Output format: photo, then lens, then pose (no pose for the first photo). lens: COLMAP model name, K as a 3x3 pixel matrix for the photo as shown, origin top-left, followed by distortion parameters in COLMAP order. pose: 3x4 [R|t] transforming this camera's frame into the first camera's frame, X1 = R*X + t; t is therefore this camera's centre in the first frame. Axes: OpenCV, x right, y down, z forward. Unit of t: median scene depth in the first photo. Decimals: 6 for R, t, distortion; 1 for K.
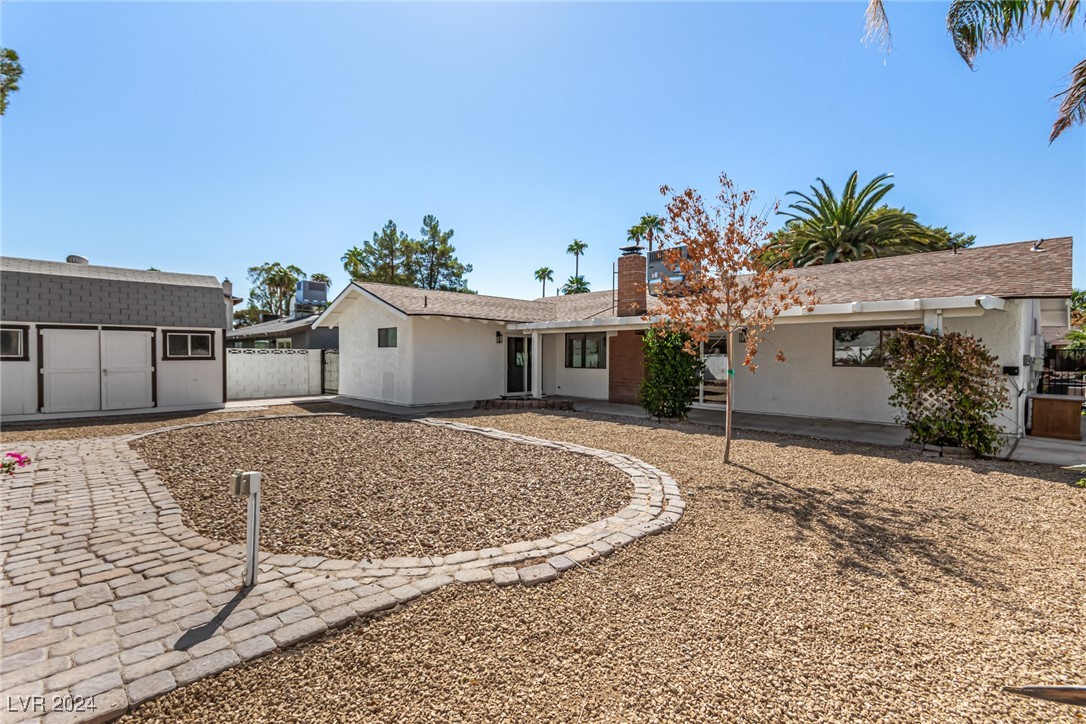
lens RADIAL K [[499.0, 0, 550.9], [0, 499.0, 362.0], [0, 0, 1]] dist [0.001338, 0.000230]
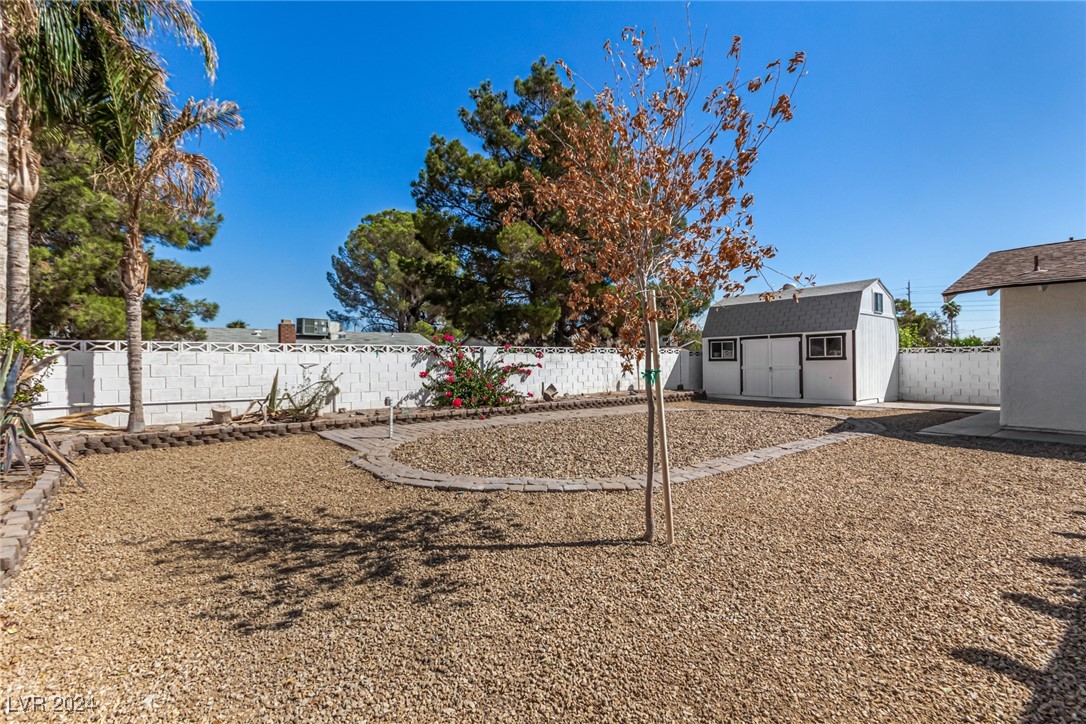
lens RADIAL K [[499.0, 0, 550.9], [0, 499.0, 362.0], [0, 0, 1]] dist [0.001338, 0.000230]
pose [[-0.091311, -0.001689, -0.995821, 0.552342], [-0.001127, 0.999998, -0.001593, 0.003773], [0.995822, 0.000977, -0.091313, 0.566793]]
